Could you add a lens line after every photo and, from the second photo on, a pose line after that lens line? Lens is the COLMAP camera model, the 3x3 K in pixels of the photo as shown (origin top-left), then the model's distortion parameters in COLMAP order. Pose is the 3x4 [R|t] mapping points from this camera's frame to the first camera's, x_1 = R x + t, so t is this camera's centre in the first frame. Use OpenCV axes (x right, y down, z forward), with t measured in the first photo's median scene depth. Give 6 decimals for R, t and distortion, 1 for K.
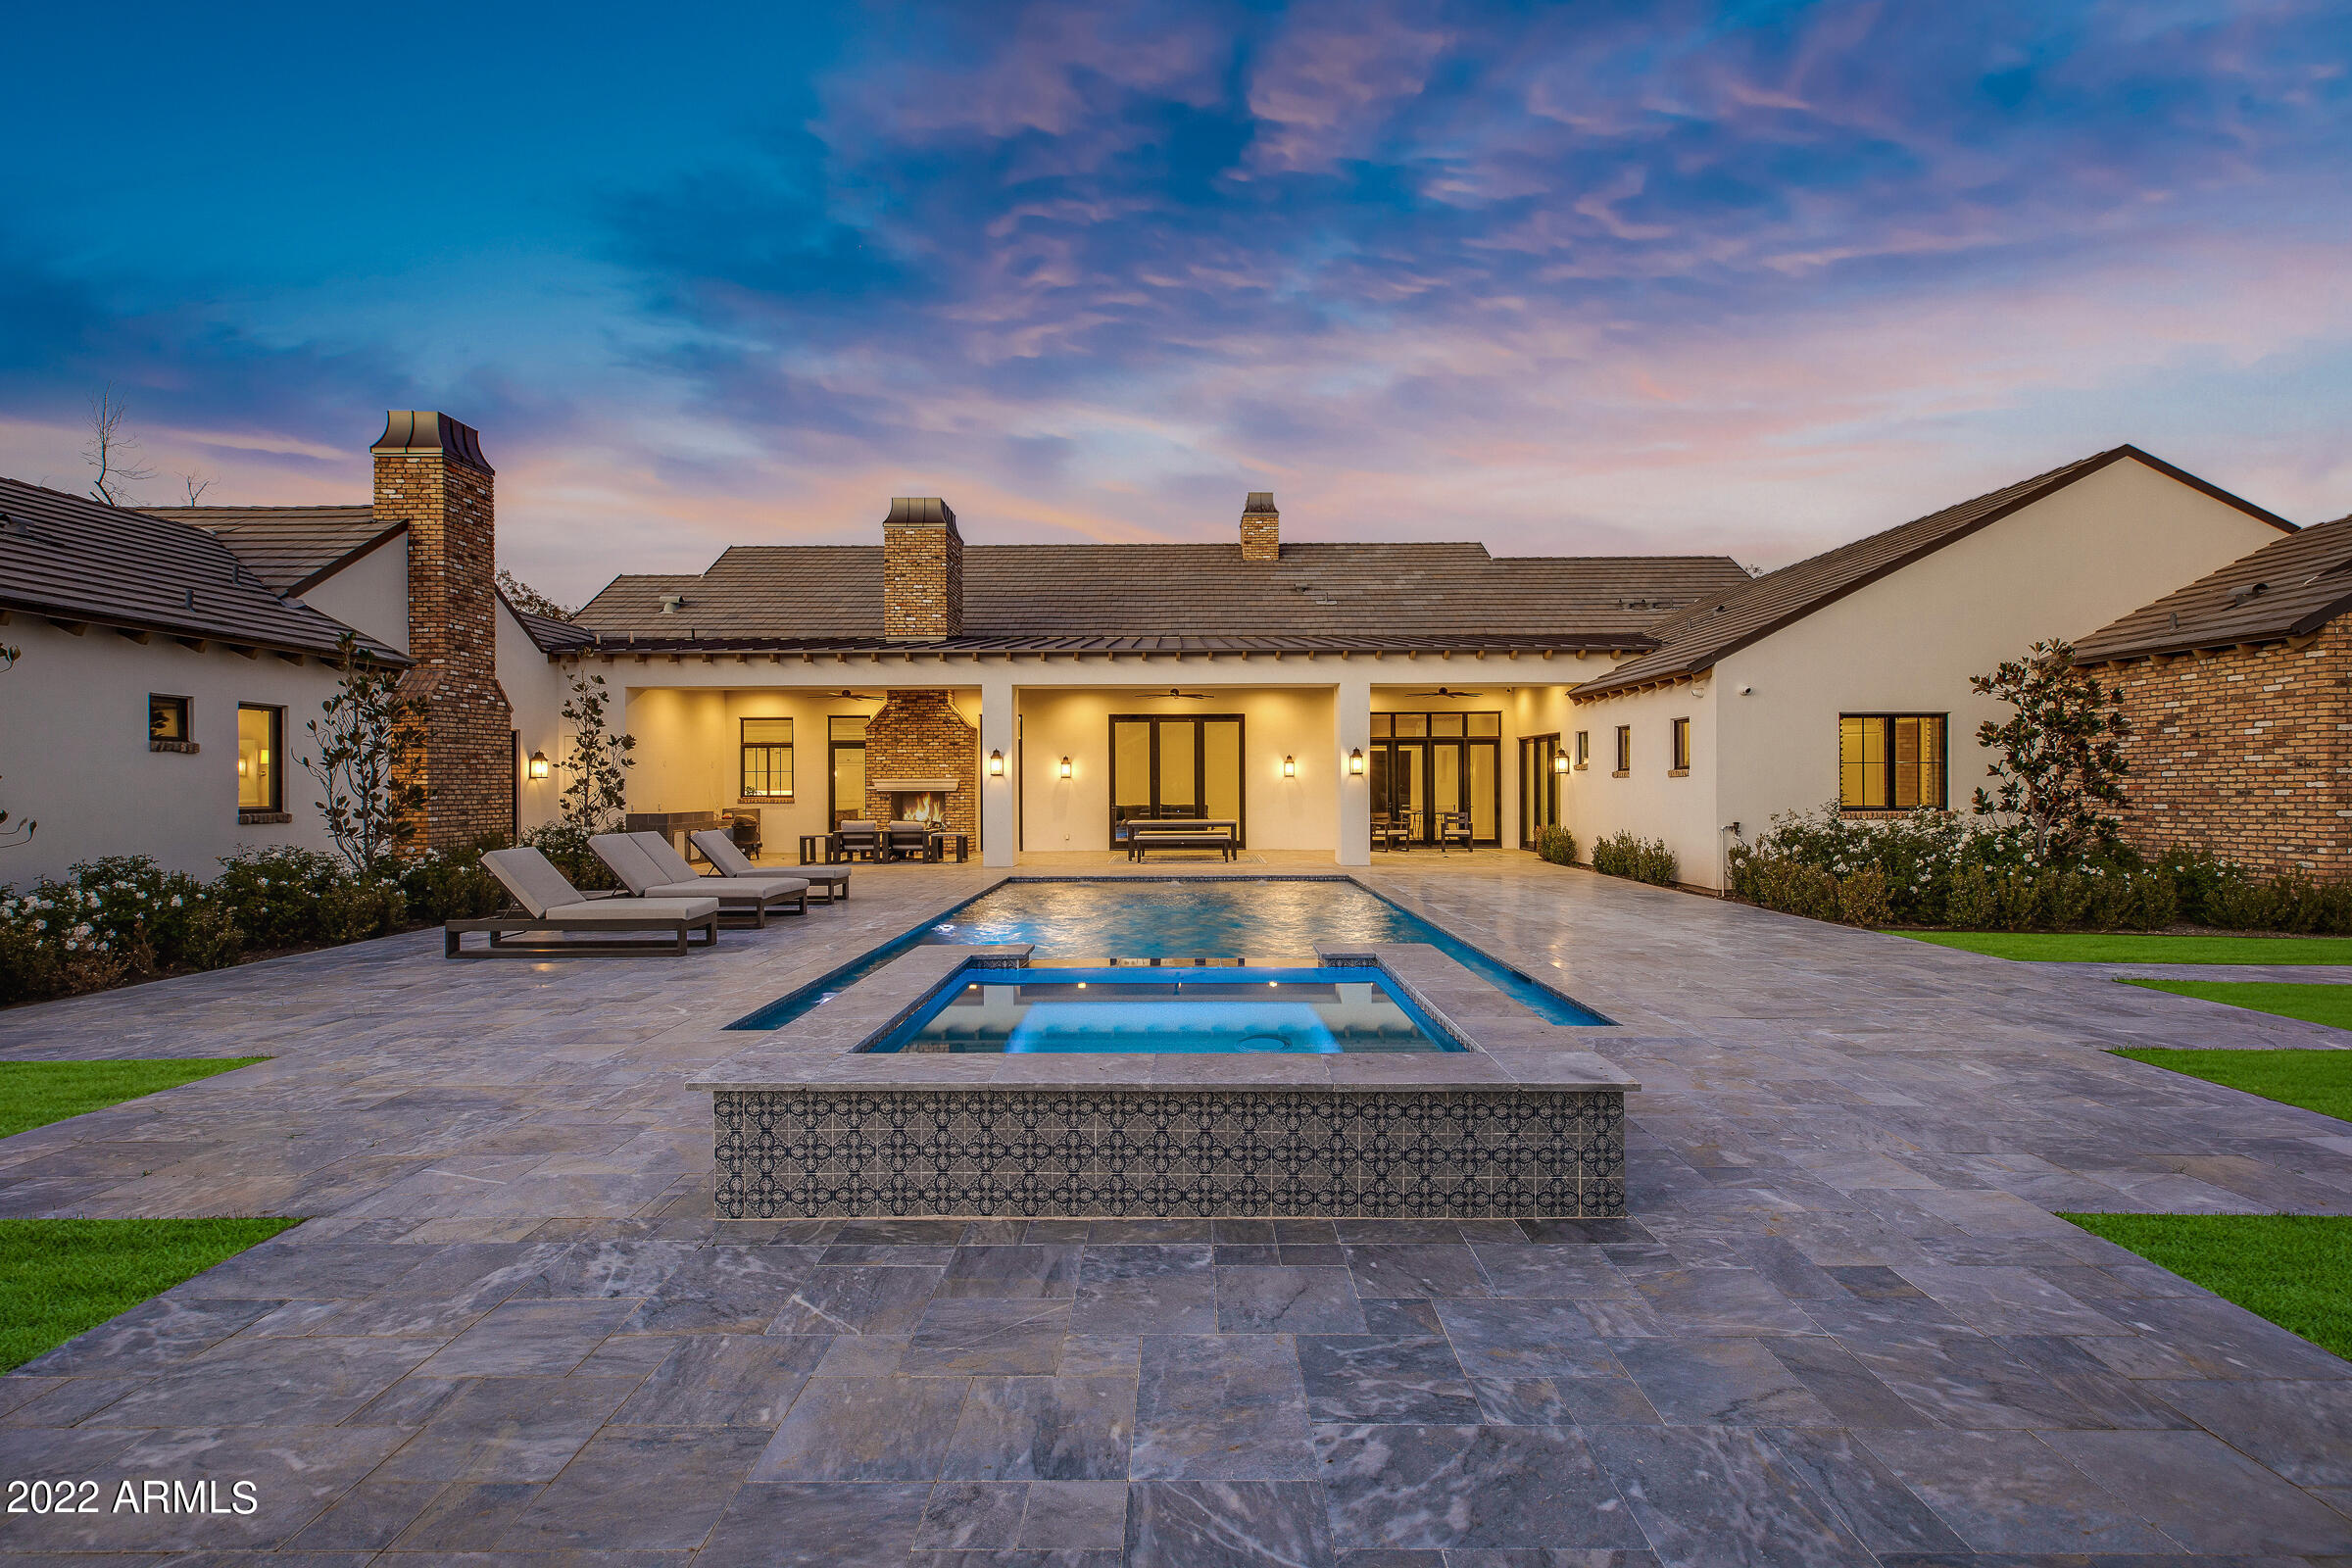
lens RADIAL K [[1084.8, 0, 1169.4], [0, 1084.8, 817.6], [0, 0, 1]] dist [0.010713, -0.000110]
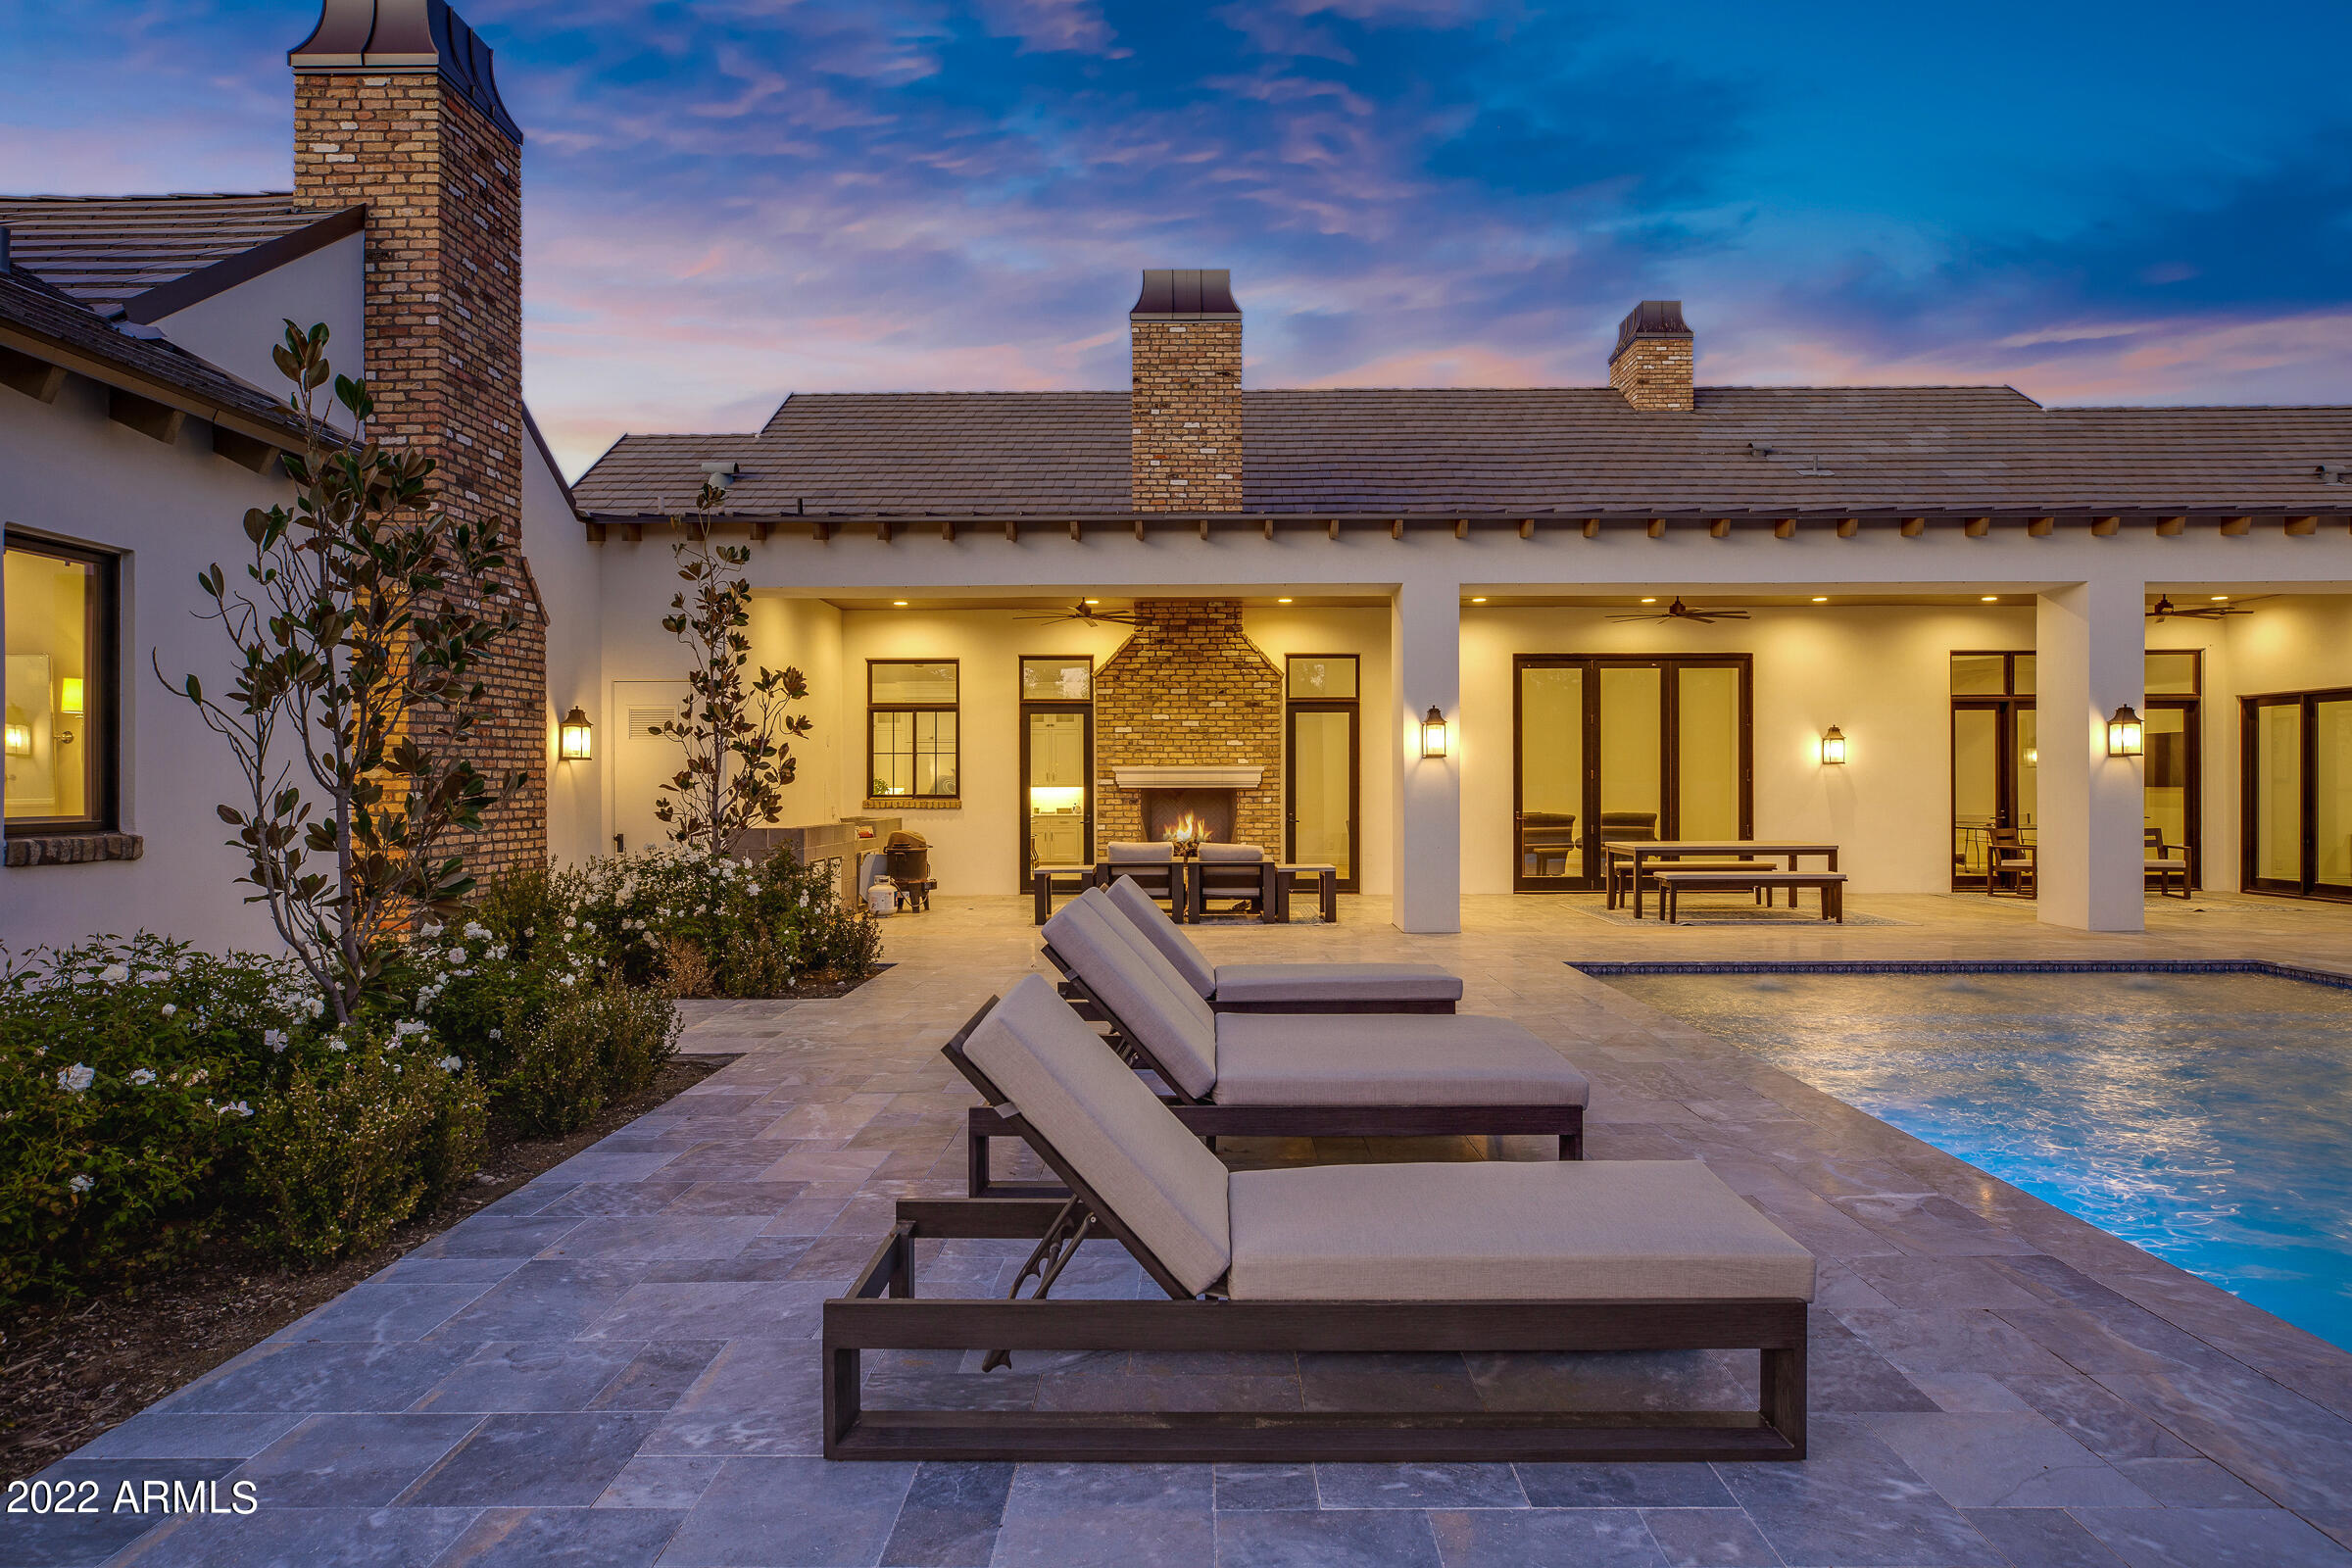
lens RADIAL K [[1378.7, 0, 1154.8], [0, 1378.7, 831.1], [0, 0, 1]] dist [-0.023137, 0.020005]
pose [[0.999863, 0.002783, -0.016305, -0.328524], [-0.002728, 0.999991, 0.003343, -0.005885], [0.016315, -0.003298, 0.999861, 0.391971]]
